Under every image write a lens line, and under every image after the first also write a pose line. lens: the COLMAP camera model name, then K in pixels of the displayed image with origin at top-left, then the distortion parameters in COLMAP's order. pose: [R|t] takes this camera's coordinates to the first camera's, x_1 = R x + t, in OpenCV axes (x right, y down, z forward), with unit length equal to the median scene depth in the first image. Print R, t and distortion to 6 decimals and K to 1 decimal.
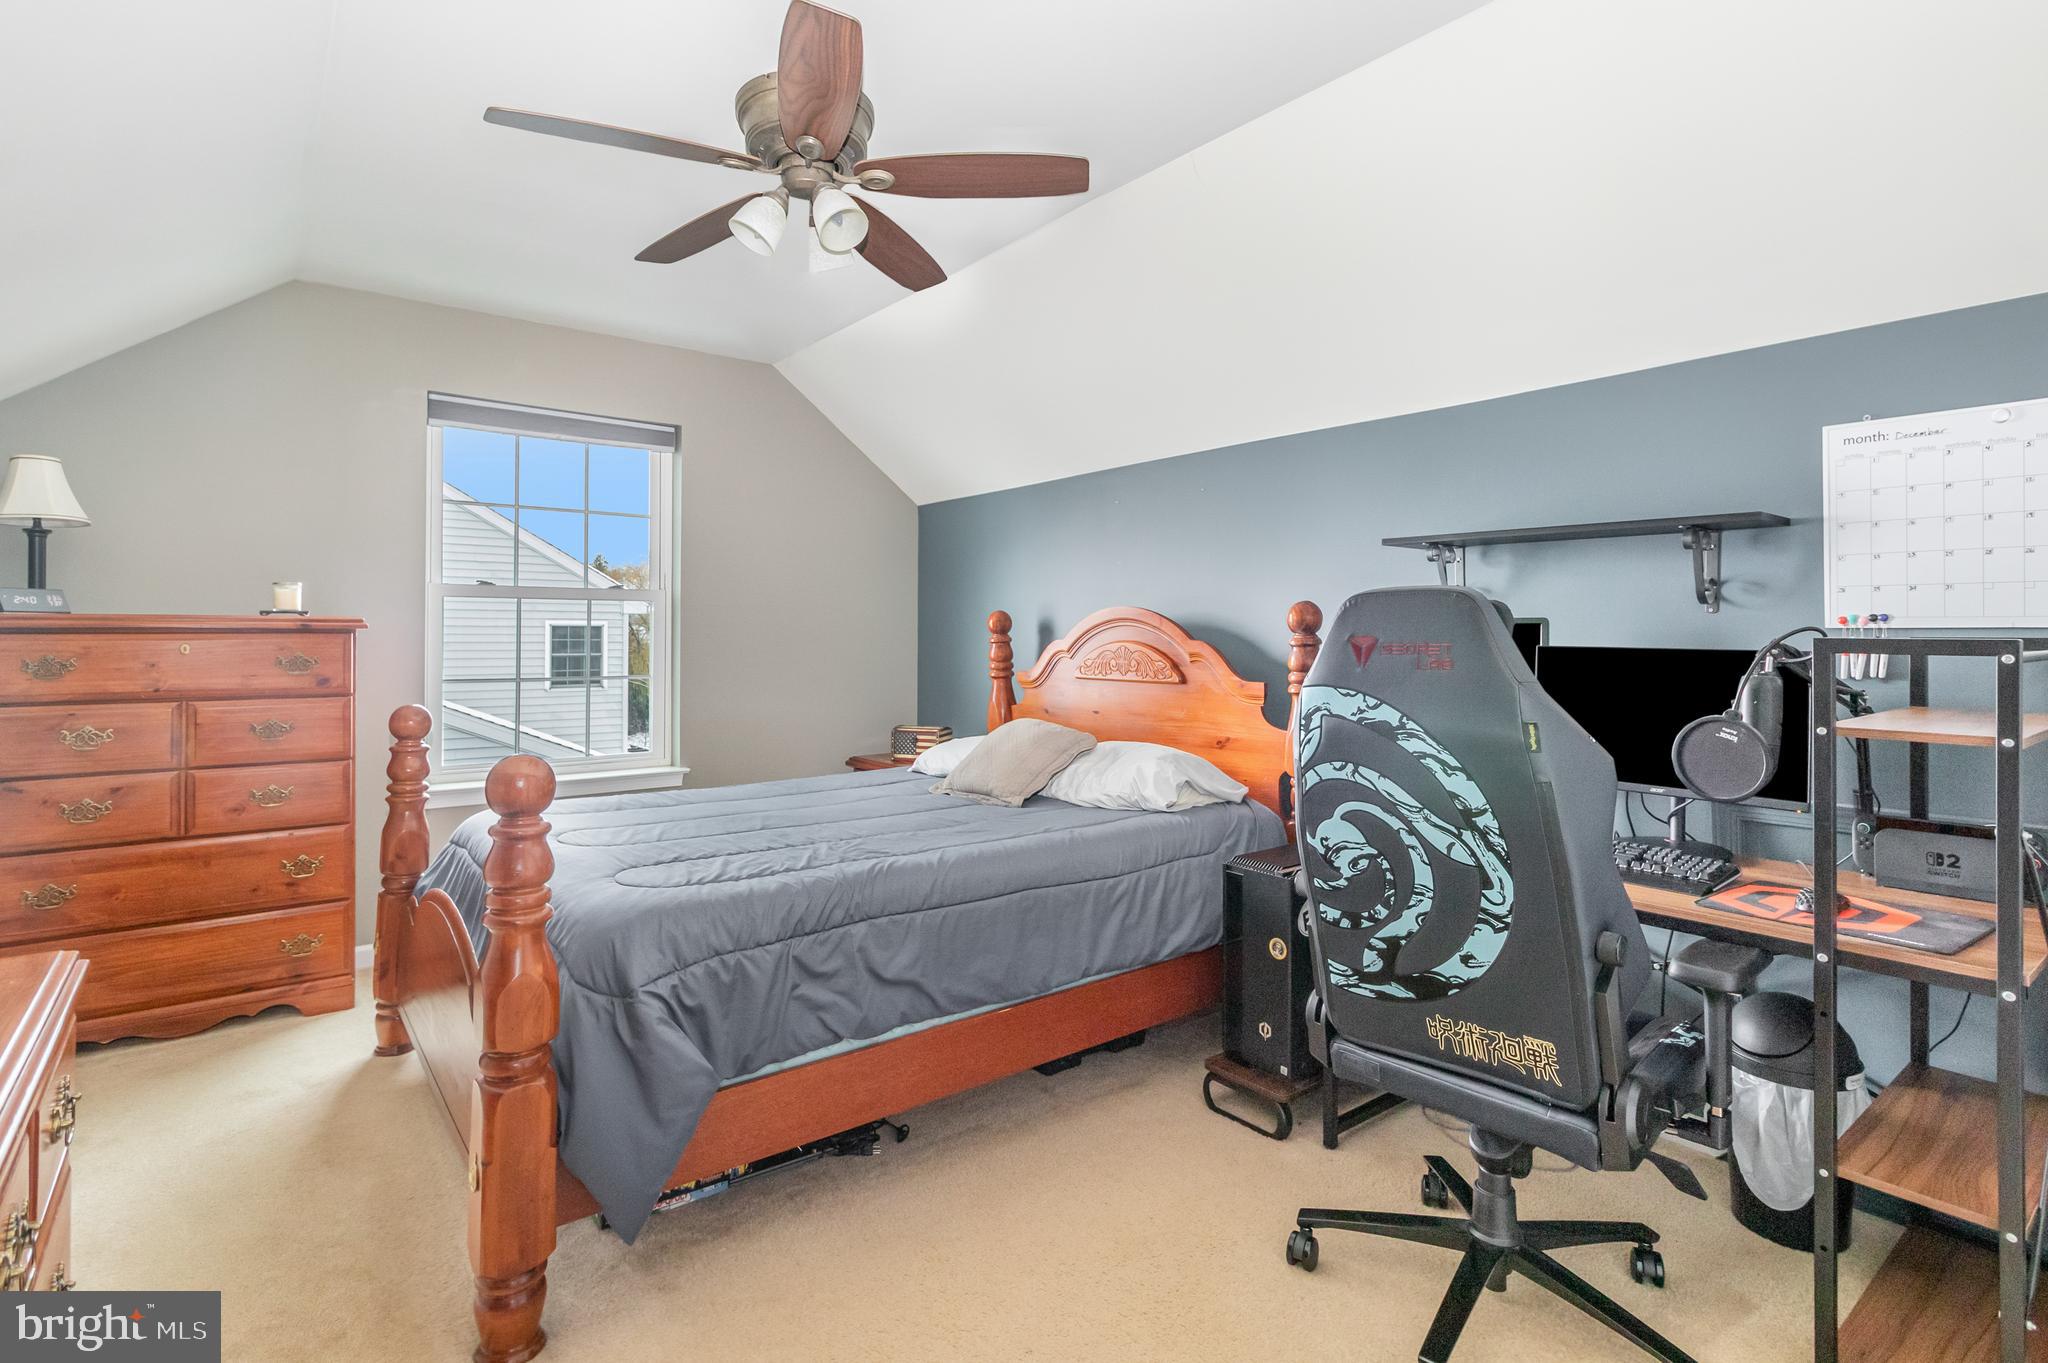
lens RADIAL K [[988.6, 0, 1035.3], [0, 988.6, 644.5], [0, 0, 1]] dist [-0.000049, -0.000166]
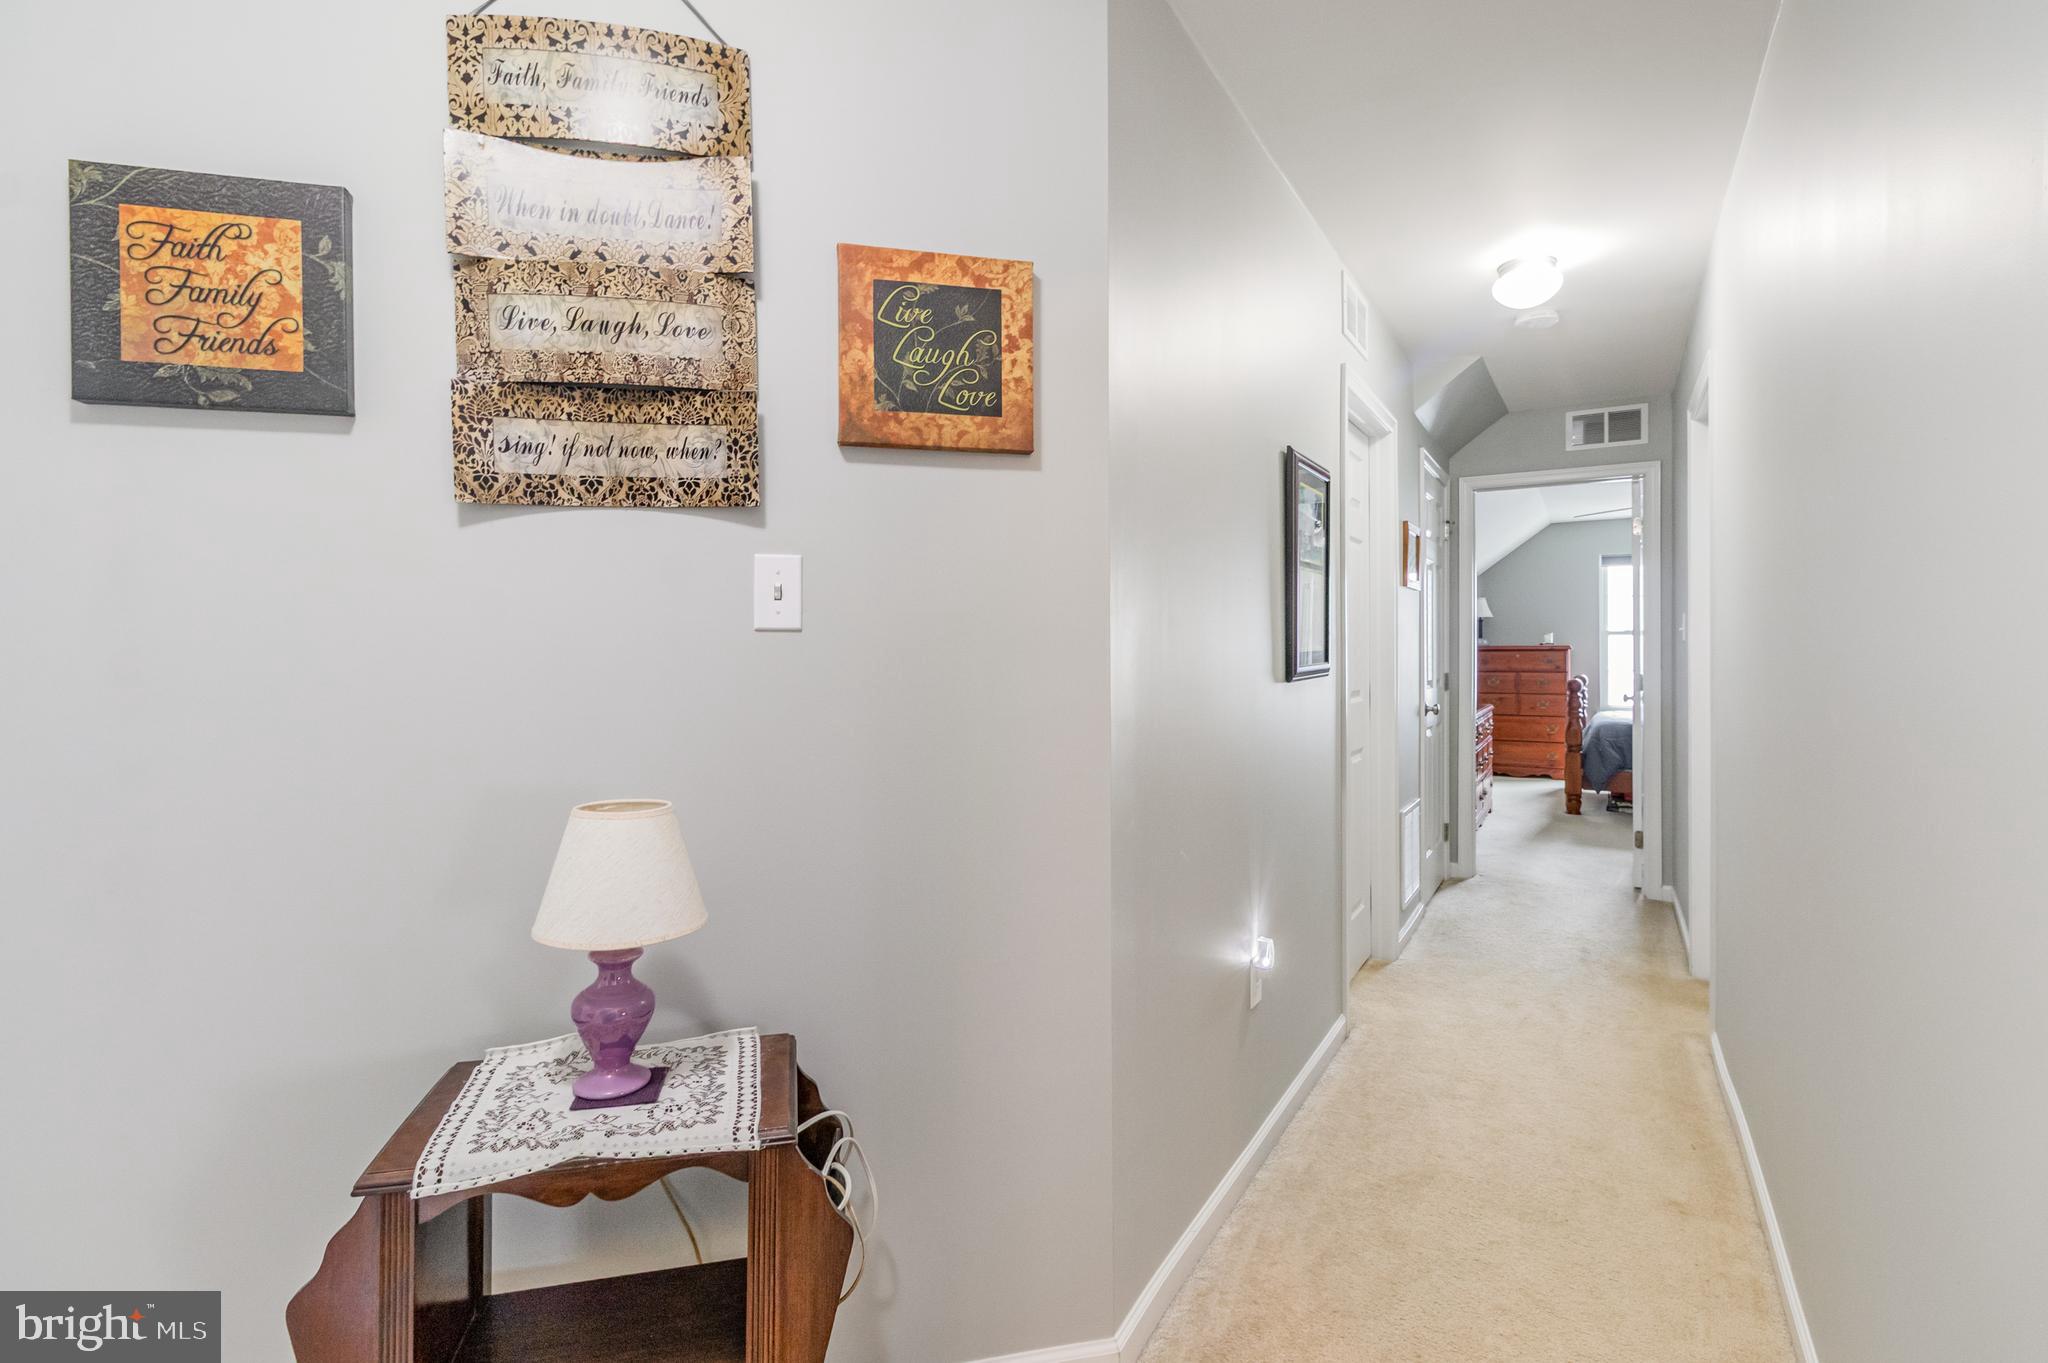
lens RADIAL K [[988.6, 0, 1035.3], [0, 988.6, 644.5], [0, 0, 1]] dist [-0.000049, -0.000166]
pose [[0.383135, -0.001534, -0.923691, 1.457719], [0.006799, 0.999976, 0.001160, -0.046053], [0.923667, -0.006725, 0.383136, -1.624645]]
